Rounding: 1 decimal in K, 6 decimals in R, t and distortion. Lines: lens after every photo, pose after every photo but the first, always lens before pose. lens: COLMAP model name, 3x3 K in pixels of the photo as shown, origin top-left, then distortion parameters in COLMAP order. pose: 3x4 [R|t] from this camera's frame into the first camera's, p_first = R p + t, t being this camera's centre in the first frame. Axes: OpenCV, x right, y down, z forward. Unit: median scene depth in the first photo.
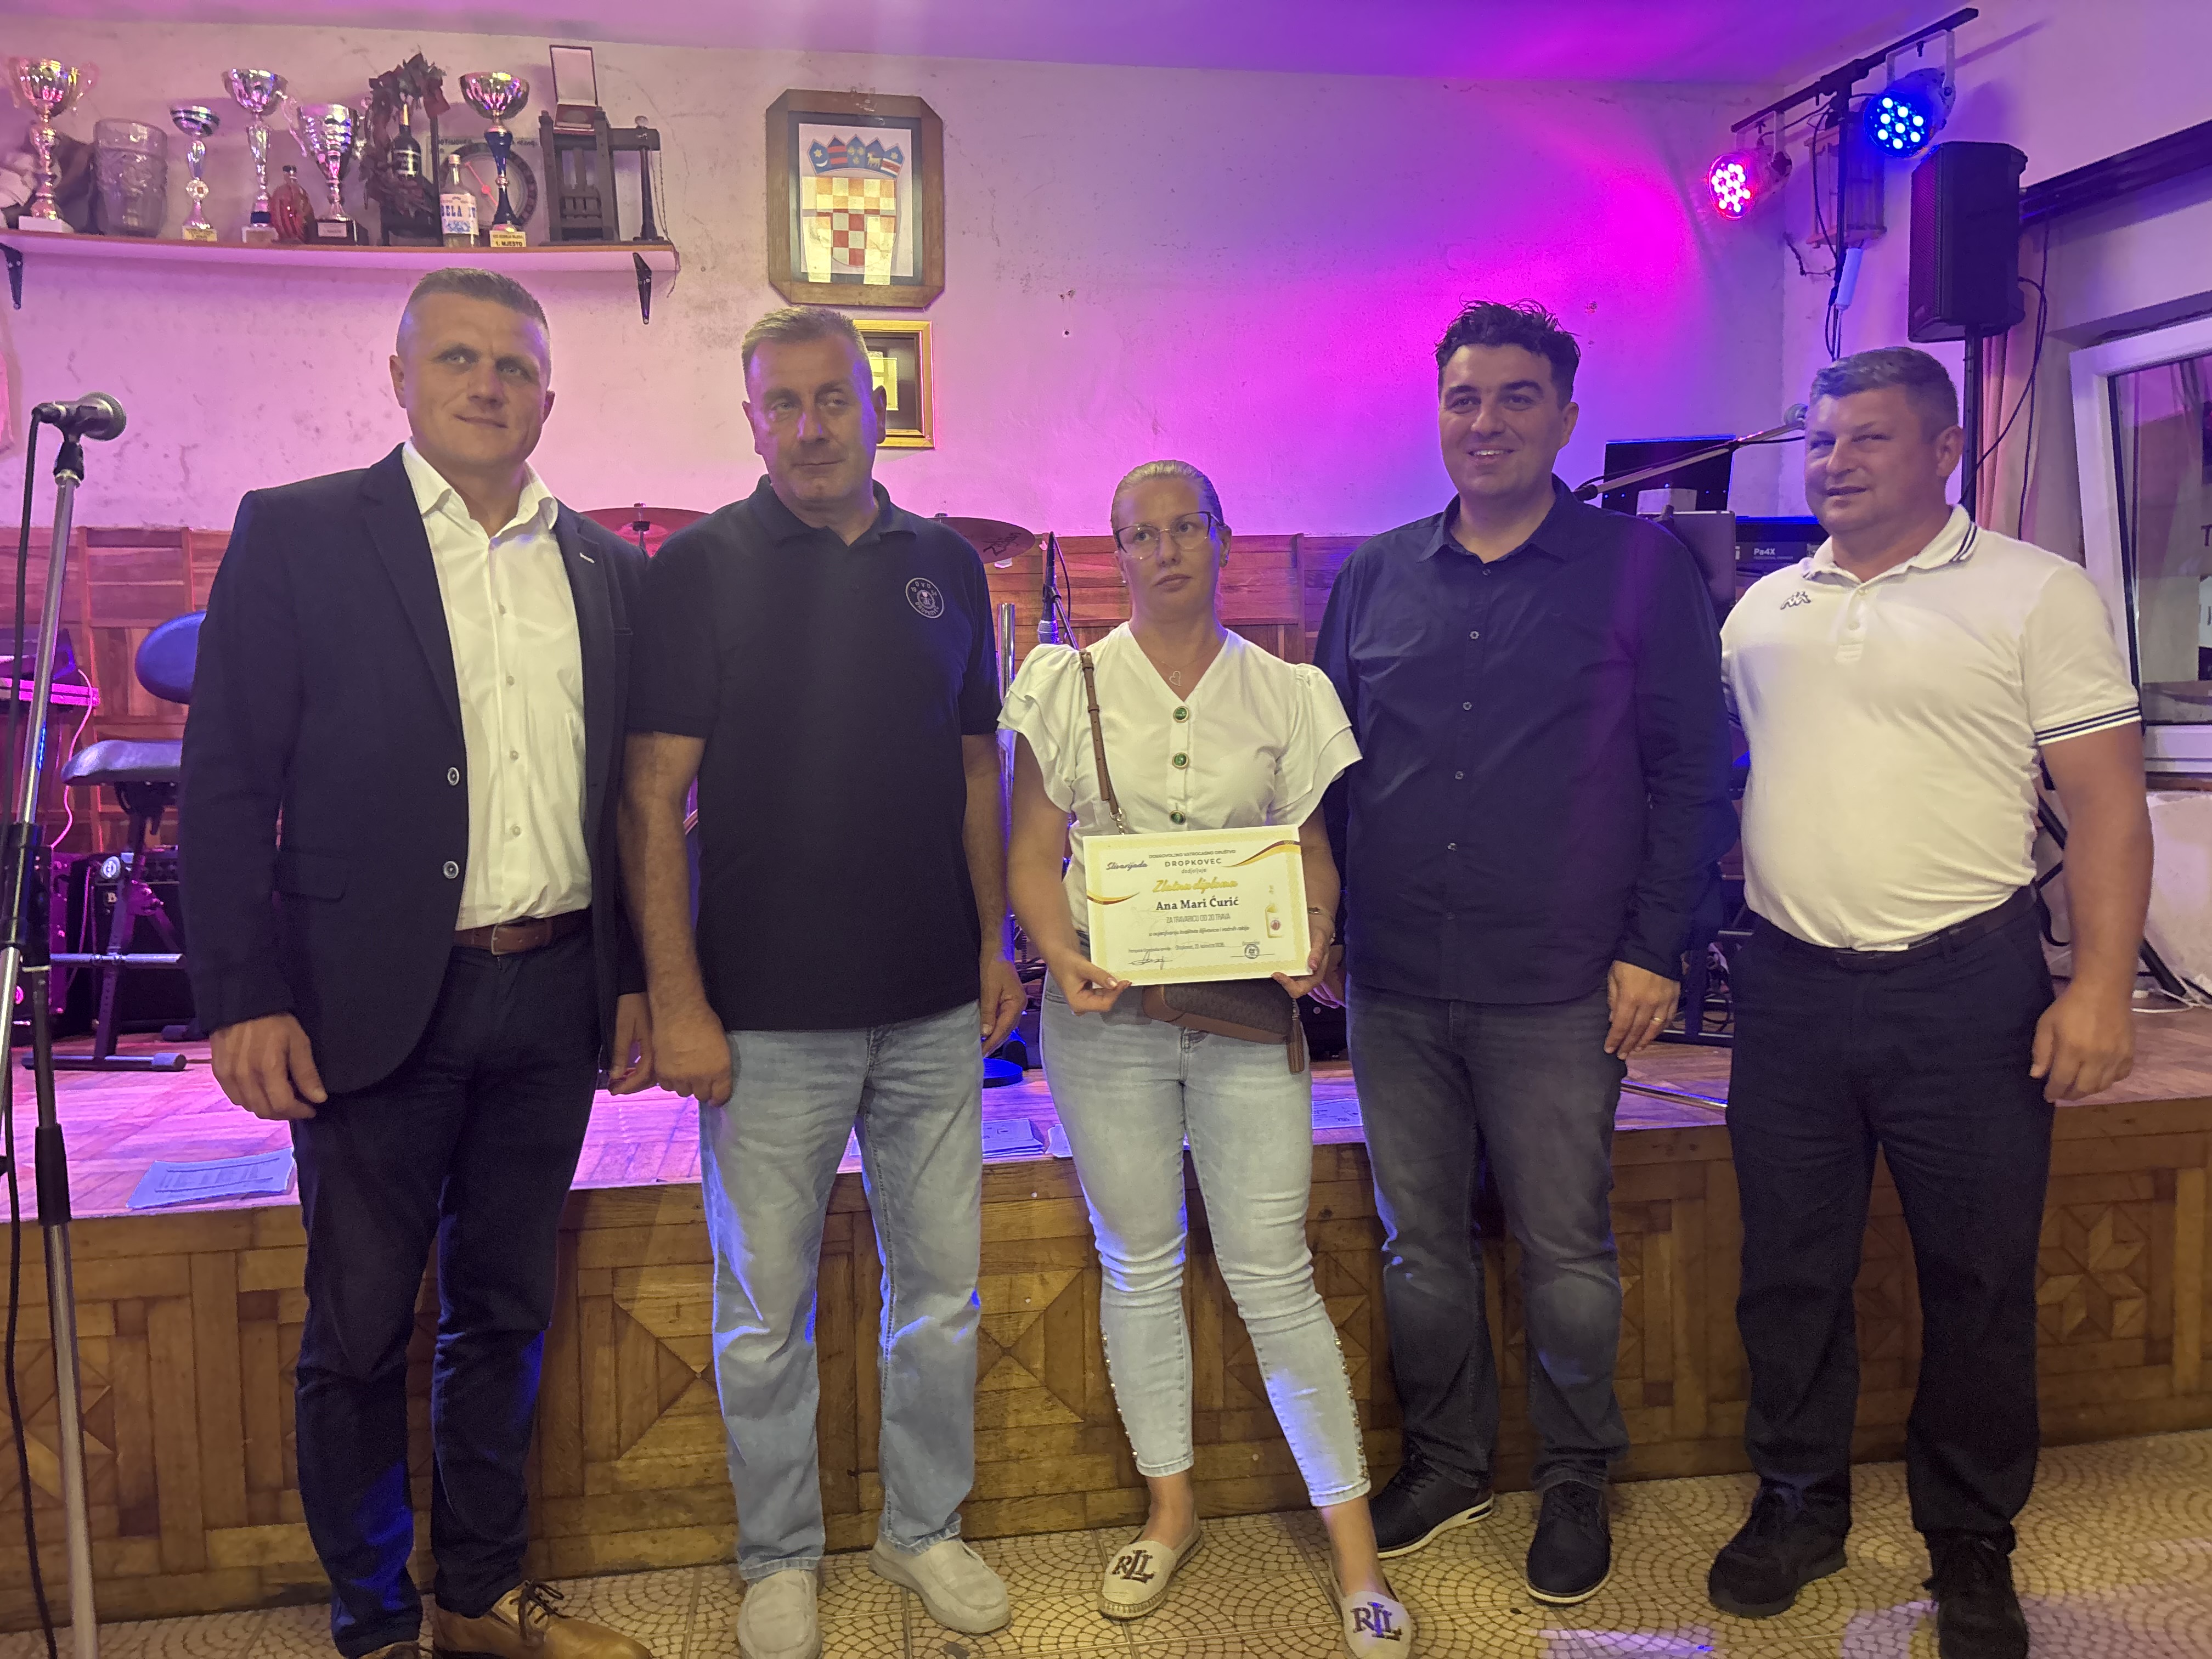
lens RADIAL K [[1664.8, 0, 1139.1], [0, 1664.8, 850.5], [0, 0, 1]] dist [0.022195, -0.044848]
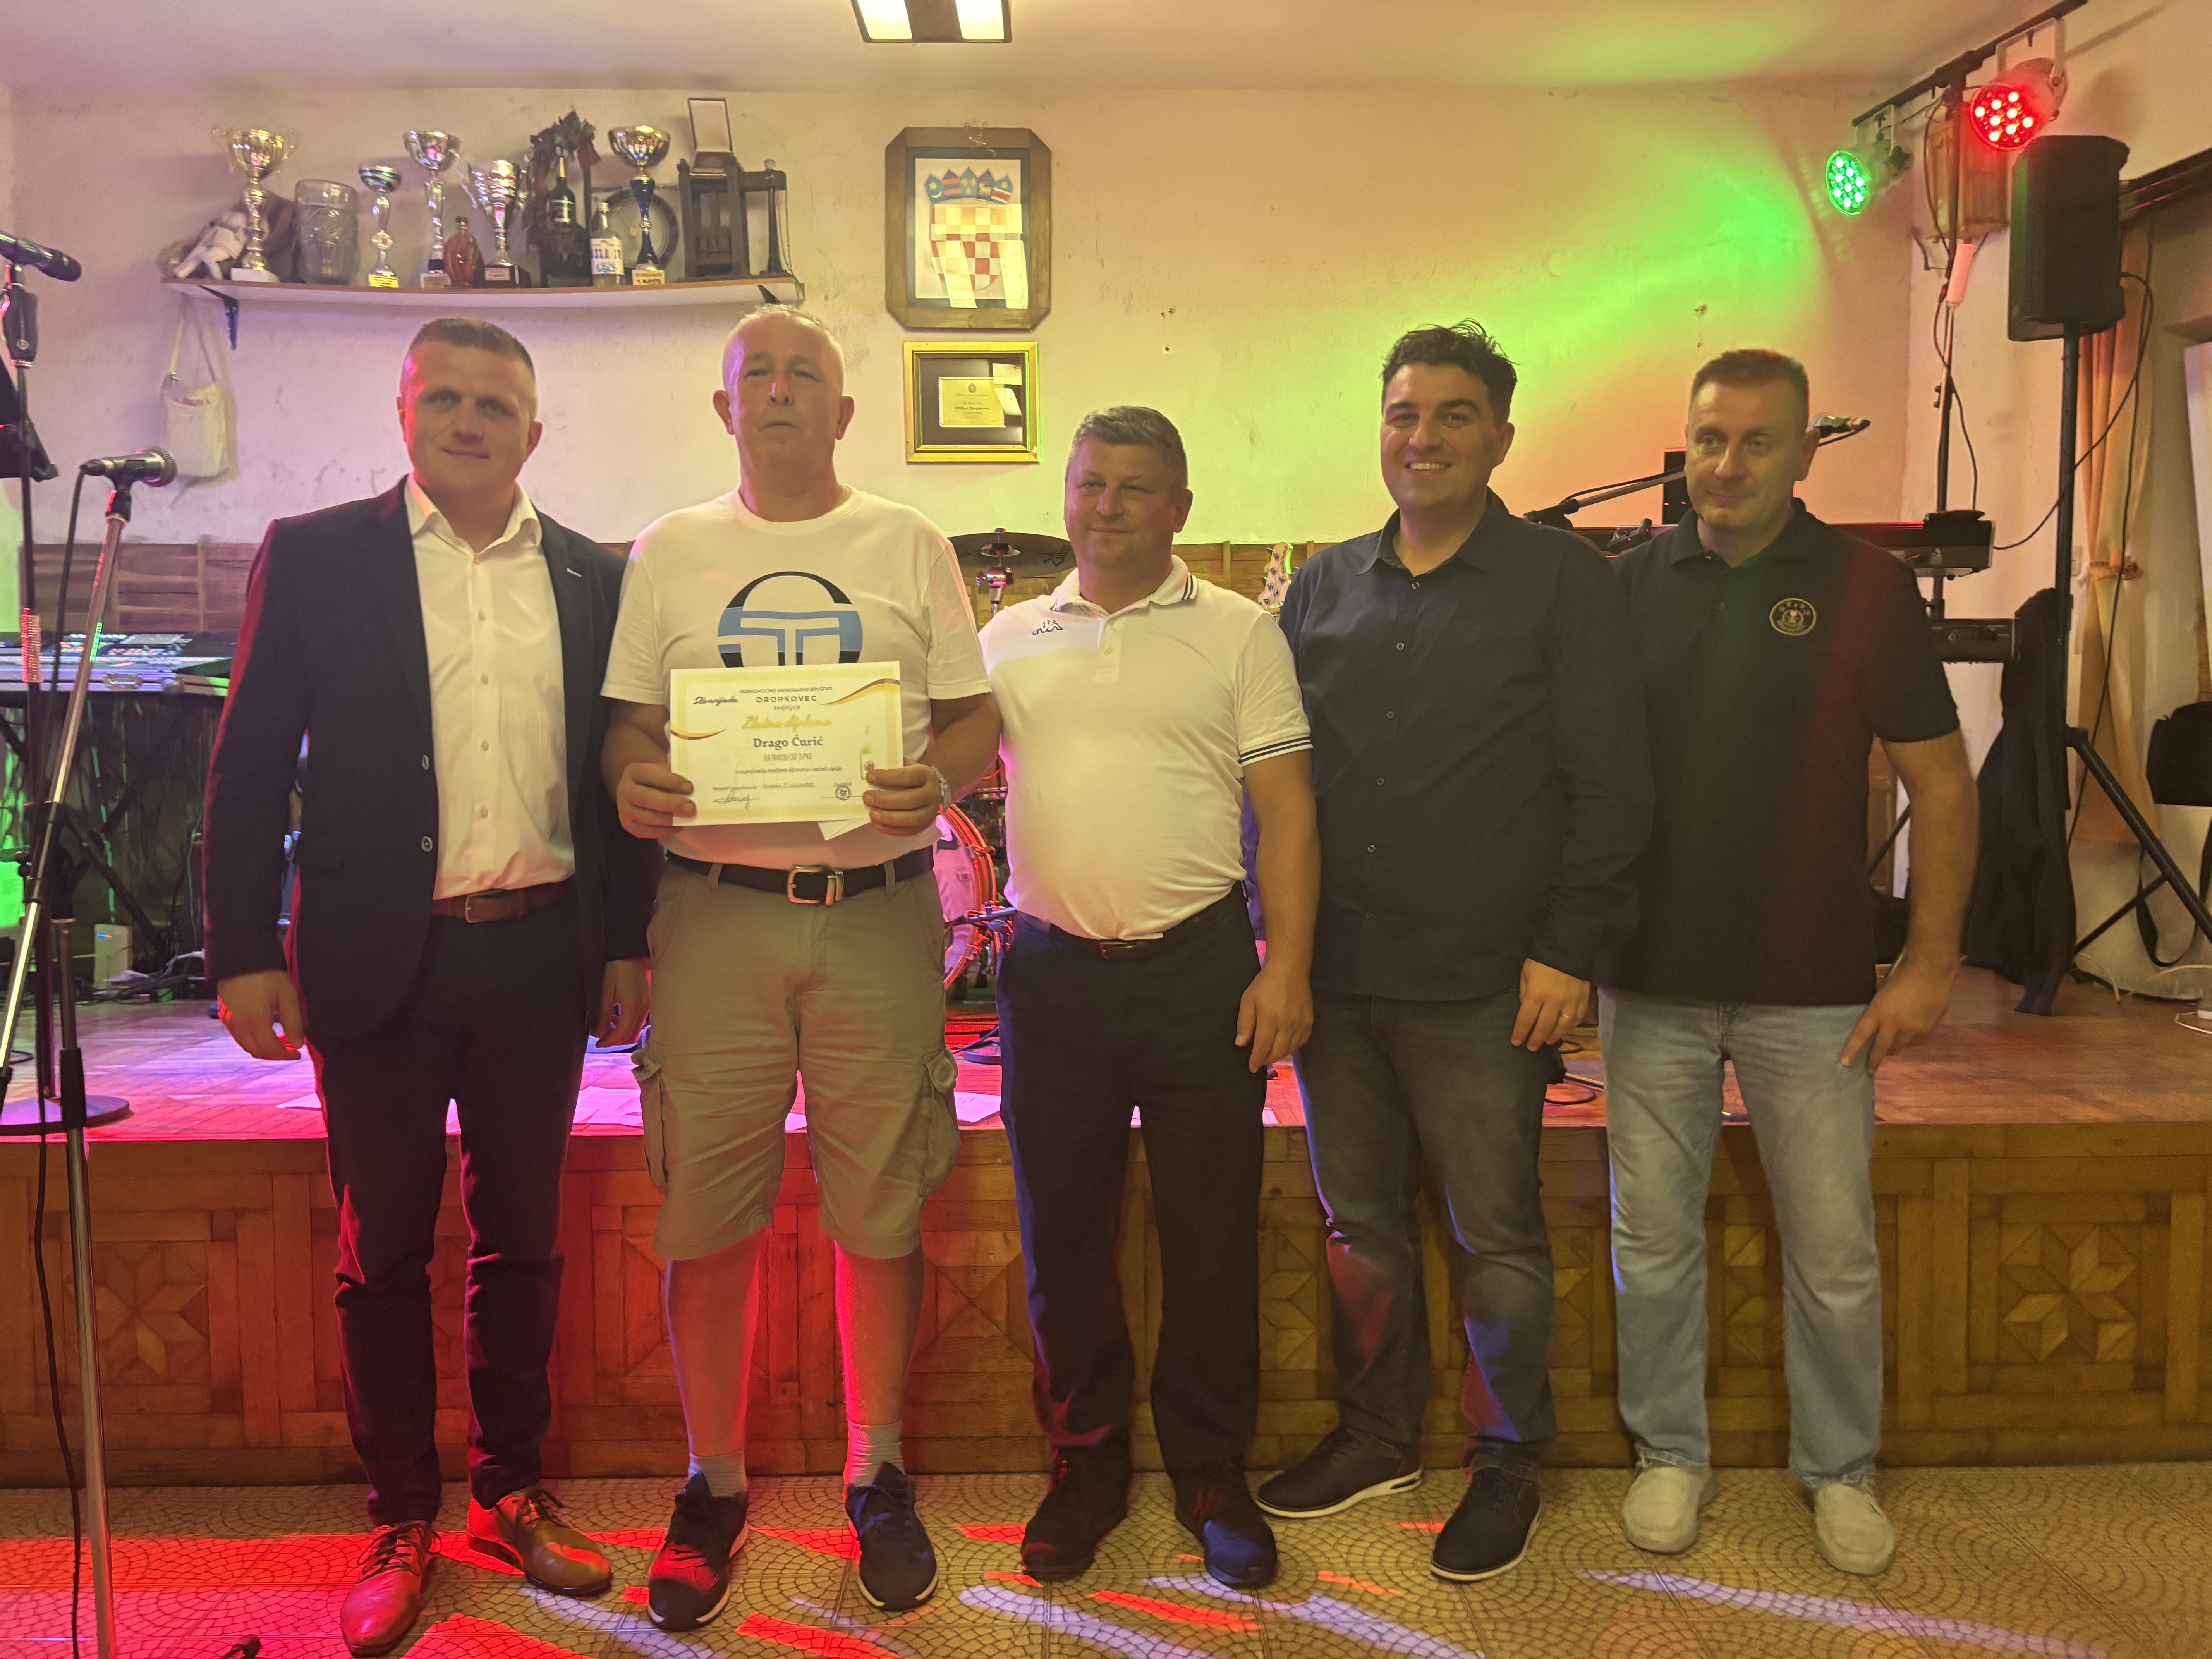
lens RADIAL K [[1664.8, 0, 1135.1], [0, 1664.8, 853.7], [0, 0, 1]] dist [0.022195, -0.044848]
pose [[0.989123, 0.020296, -0.145687, 0.108651], [-0.020004, 0.999794, 0.003466, 0.000957], [0.145728, -0.000514, 0.989325, -0.036843]]
